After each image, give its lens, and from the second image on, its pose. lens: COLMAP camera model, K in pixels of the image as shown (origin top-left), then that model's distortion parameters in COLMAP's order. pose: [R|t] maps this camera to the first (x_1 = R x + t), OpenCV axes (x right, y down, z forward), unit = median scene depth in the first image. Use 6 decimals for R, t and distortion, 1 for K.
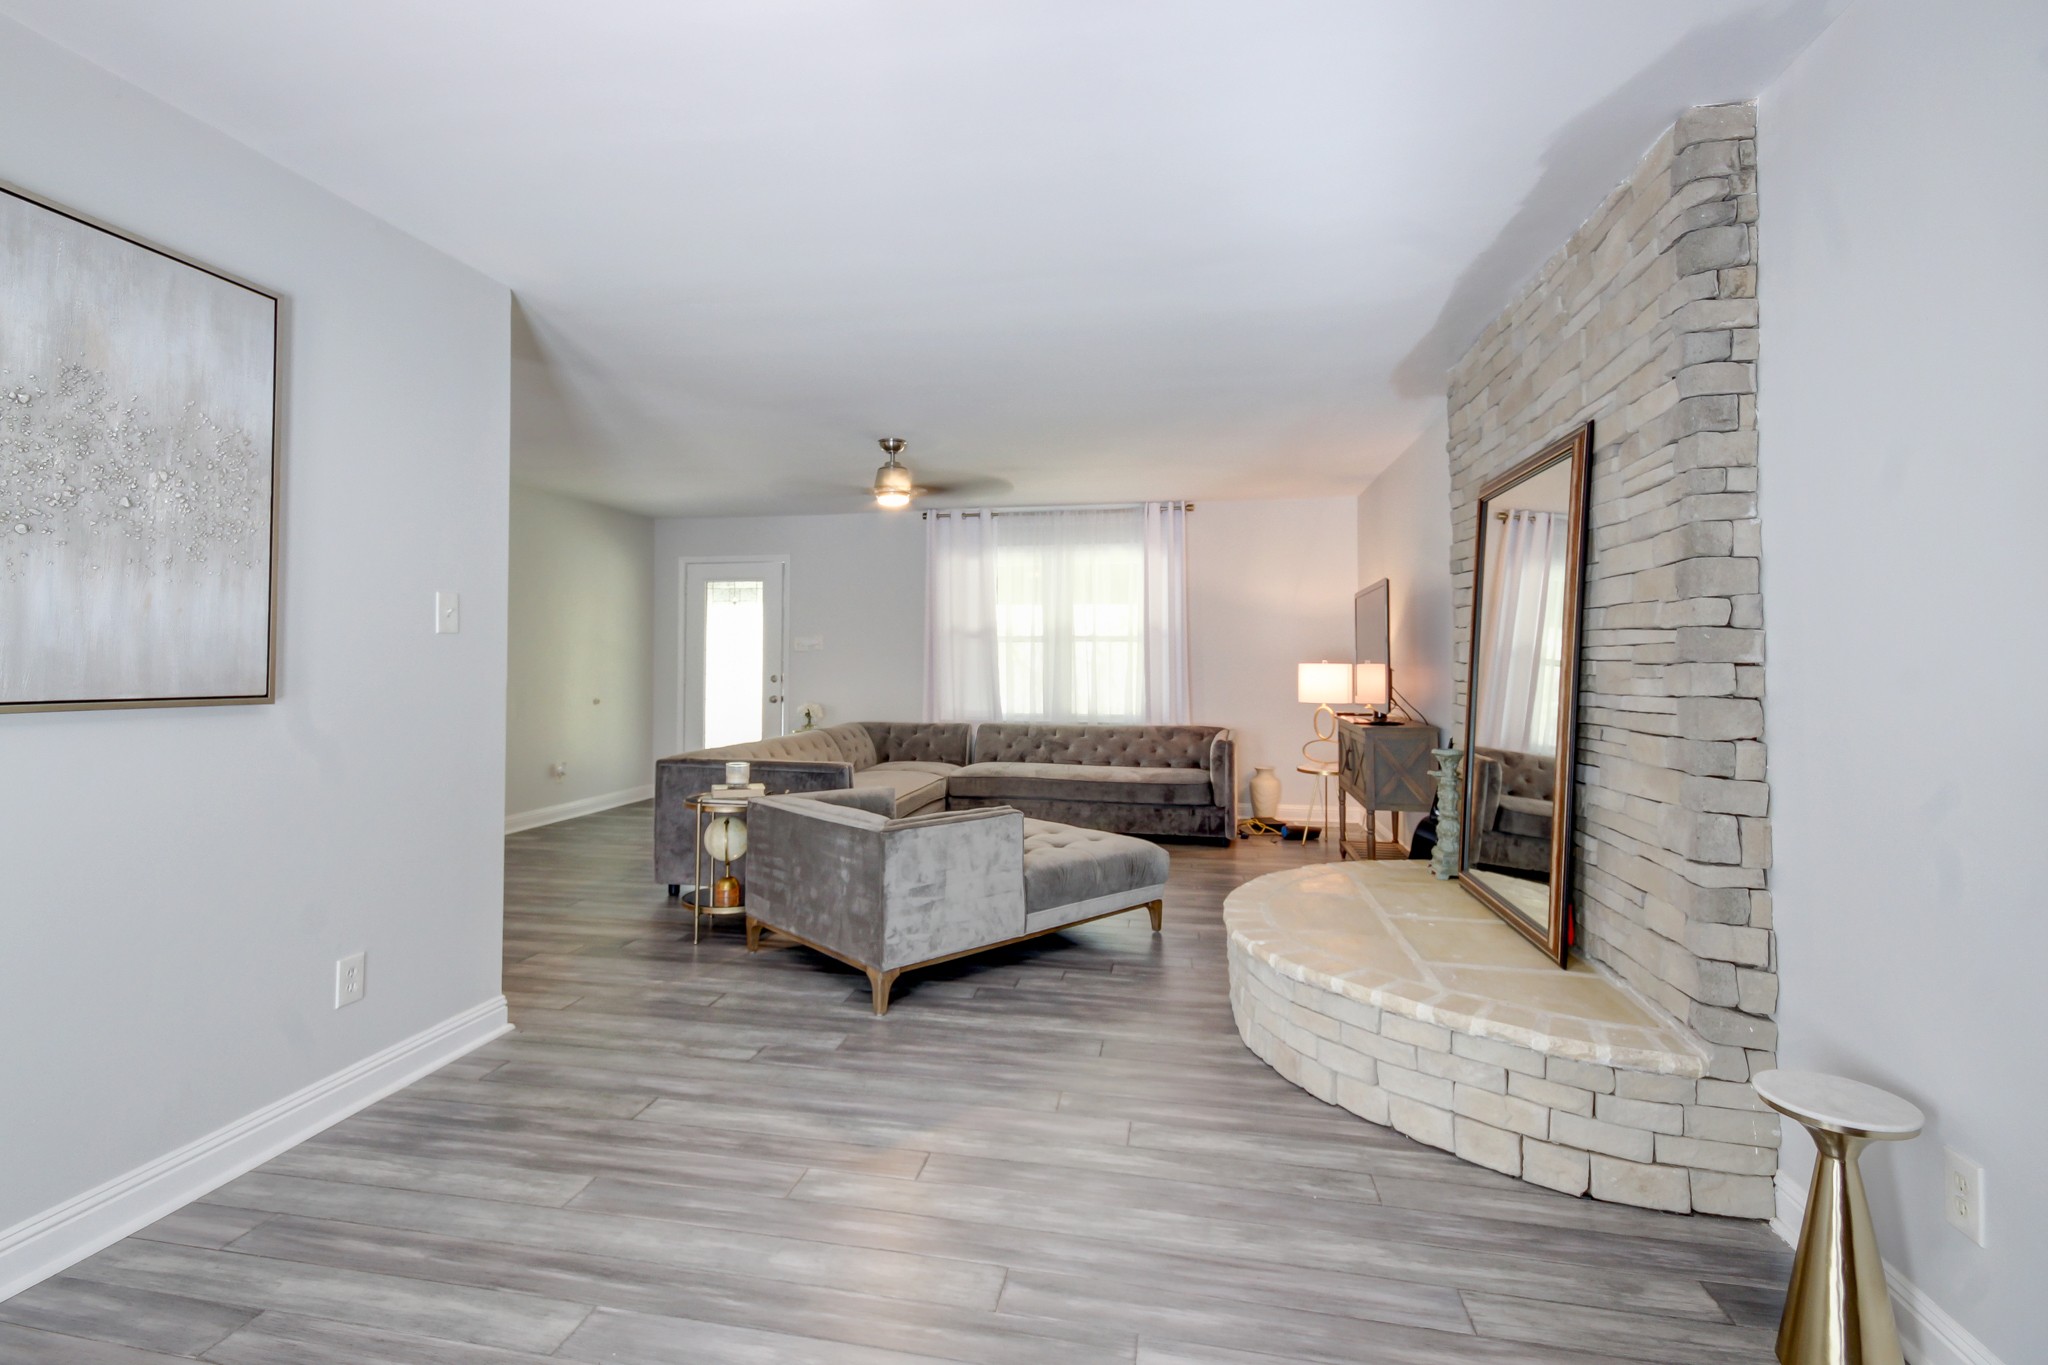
lens RADIAL K [[970.4, 0, 980.9], [0, 970.4, 654.3], [0, 0, 1]] dist [0.001518, 0.000260]
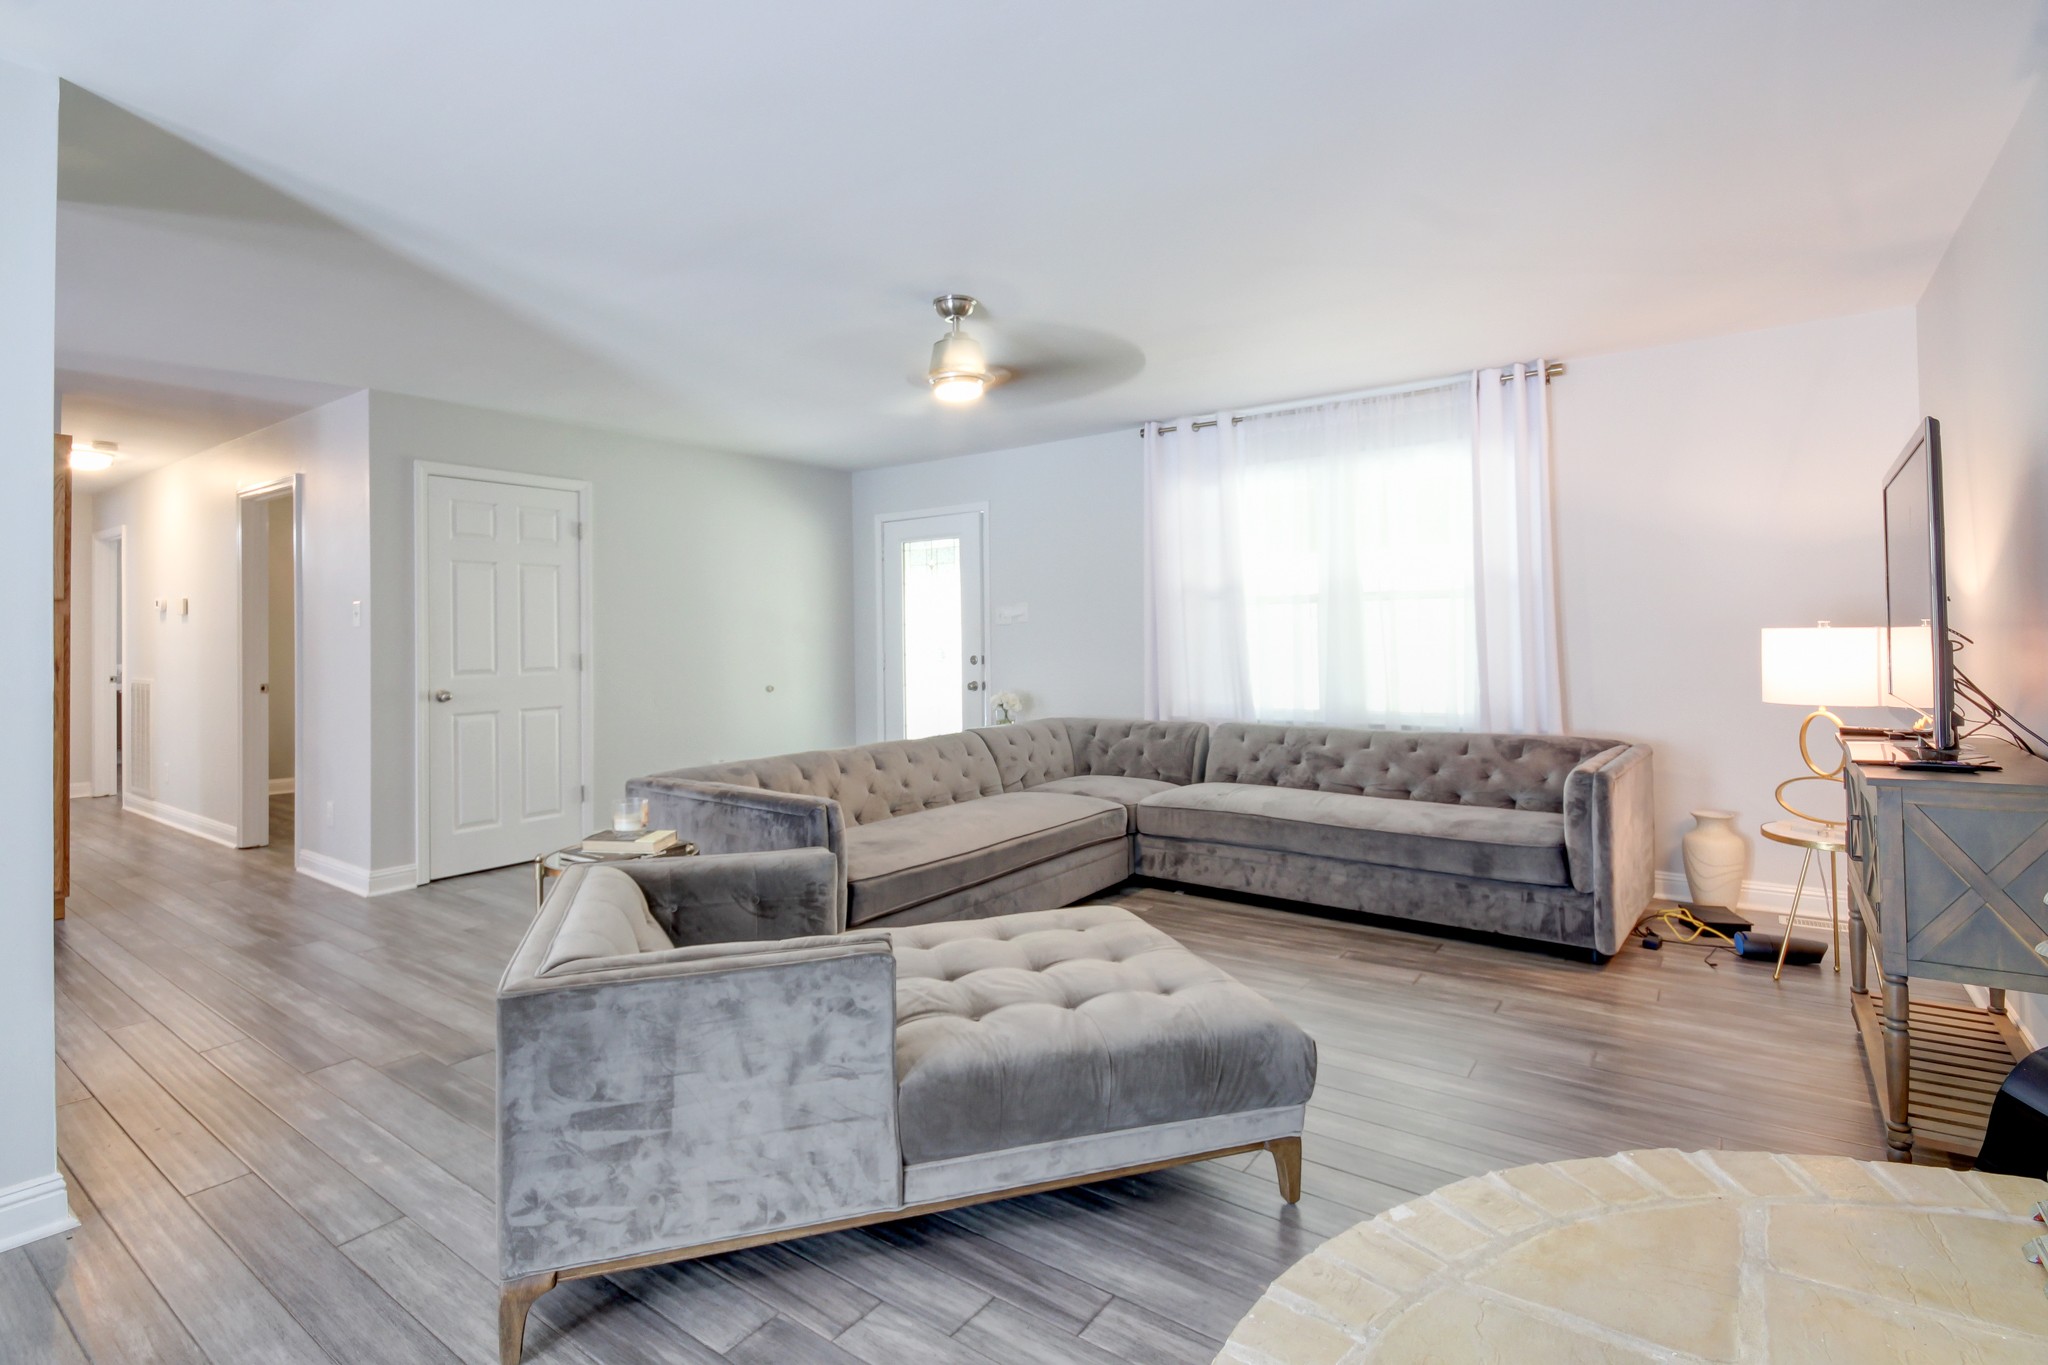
lens RADIAL K [[974.8, 0, 998.8], [0, 974.8, 634.9], [0, 0, 1]] dist [-0.000945, -0.000648]
pose [[0.905927, -0.016355, -0.423118, 0.174788], [0.019547, 0.999804, 0.003205, 0.003296], [0.422983, -0.011174, 0.906069, 0.347562]]
